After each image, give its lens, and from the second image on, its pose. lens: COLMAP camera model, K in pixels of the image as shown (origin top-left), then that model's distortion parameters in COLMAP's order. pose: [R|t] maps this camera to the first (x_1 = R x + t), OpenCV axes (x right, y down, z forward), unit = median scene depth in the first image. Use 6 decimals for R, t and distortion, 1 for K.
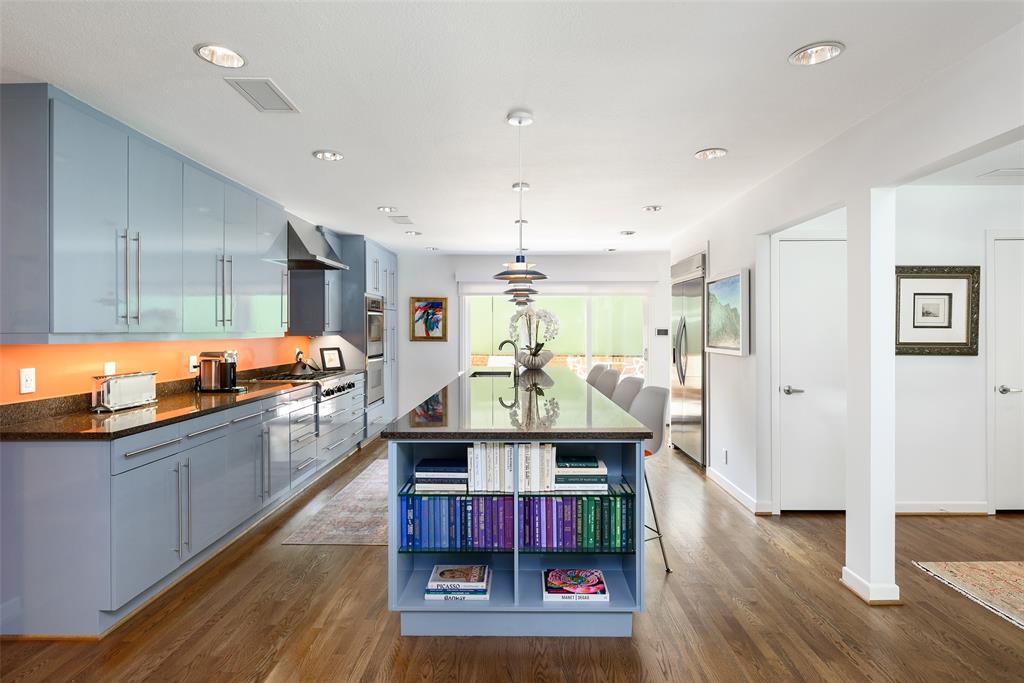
lens RADIAL K [[532.2, 0, 511.1], [0, 532.2, 337.2], [0, 0, 1]] dist [-0.004392, -0.000469]
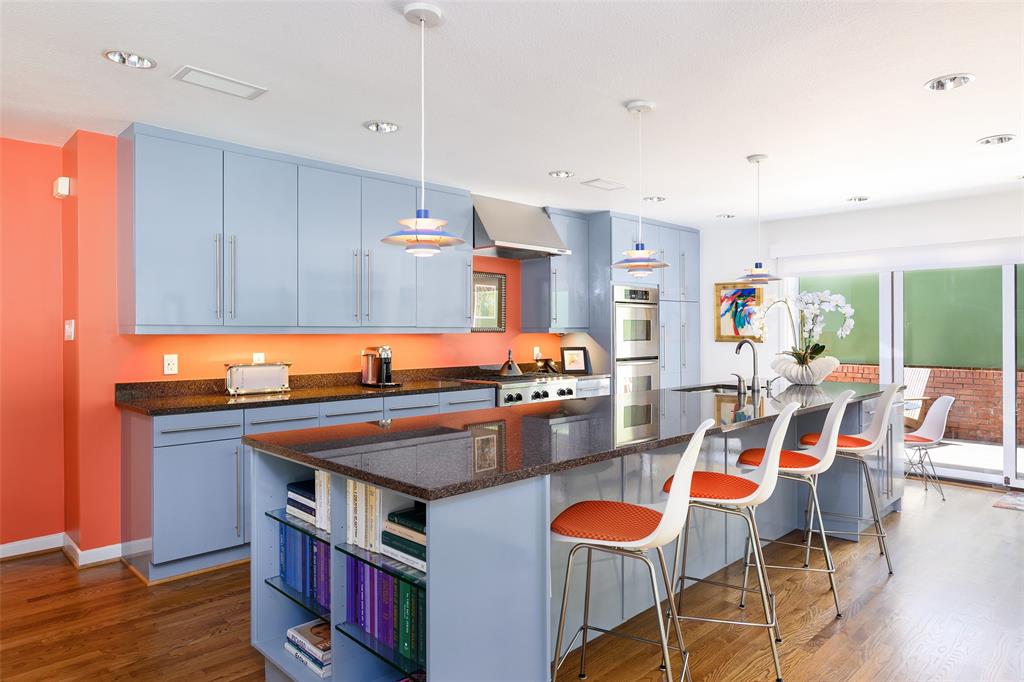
lens RADIAL K [[623.1, 0, 513.5], [0, 623.1, 338.3], [0, 0, 1]] dist [-0.002994, 0.001520]
pose [[0.722919, 0.005492, -0.690911, 0.313992], [-0.007555, 0.999971, 0.000043, 0.006681], [0.690891, 0.005189, 0.722940, 0.230903]]
